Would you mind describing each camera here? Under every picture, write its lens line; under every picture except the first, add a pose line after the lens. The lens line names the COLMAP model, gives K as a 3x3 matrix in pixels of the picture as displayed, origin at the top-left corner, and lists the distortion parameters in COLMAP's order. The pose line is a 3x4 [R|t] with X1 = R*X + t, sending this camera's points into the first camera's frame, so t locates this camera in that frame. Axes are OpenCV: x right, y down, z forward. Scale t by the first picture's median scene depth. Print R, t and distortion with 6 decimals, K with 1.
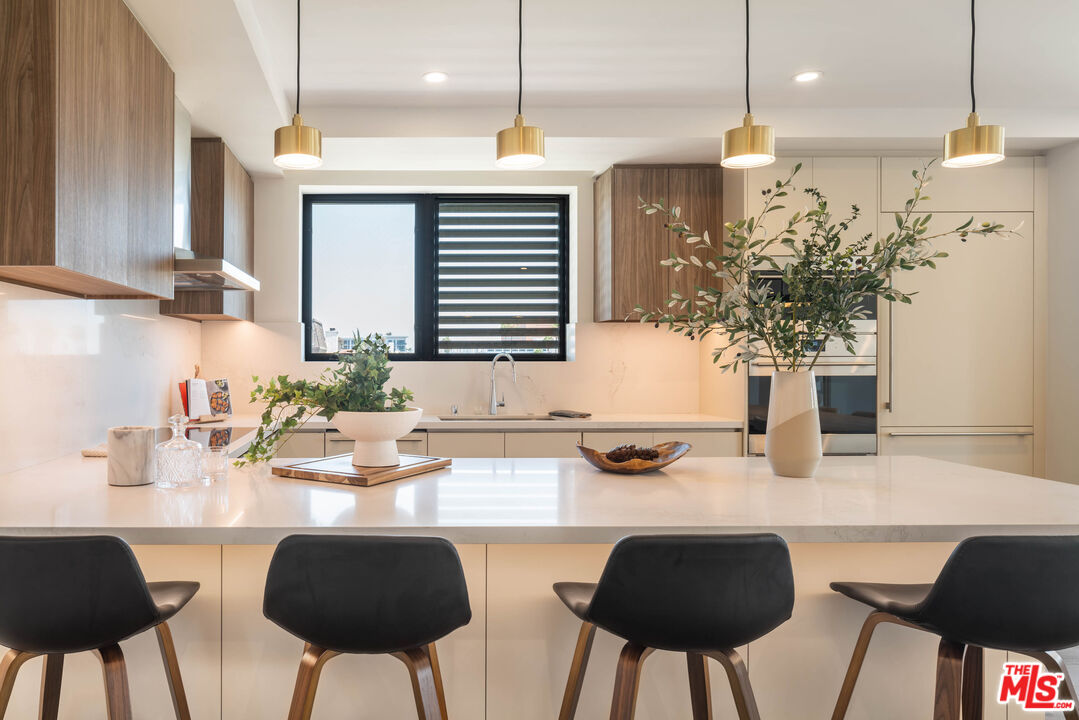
lens RADIAL K [[748.1, 0, 539.2], [0, 748.1, 355.6], [0, 0, 1]] dist [-0.023946, 0.006722]
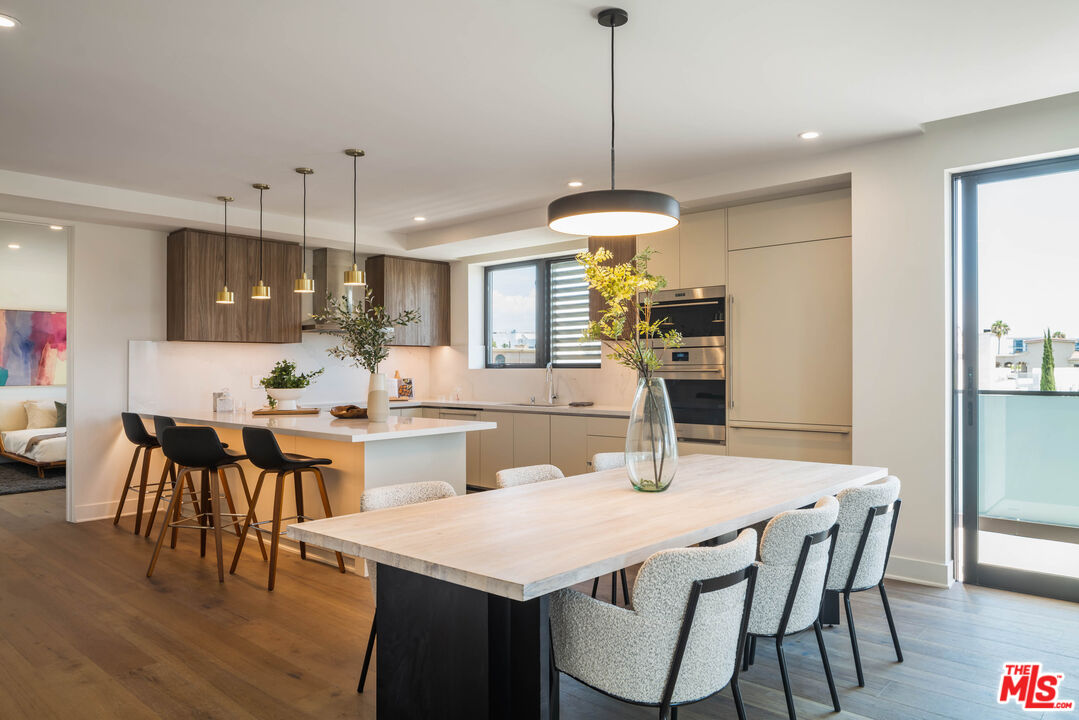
lens RADIAL K [[748.1, 0, 540.5], [0, 748.1, 364.6], [0, 0, 1]] dist [-0.023946, 0.006722]
pose [[0.742922, -0.003244, -0.669370, 1.075761], [0.007726, 0.999963, 0.003728, -0.007163], [0.669334, -0.007941, 0.742920, -0.171241]]
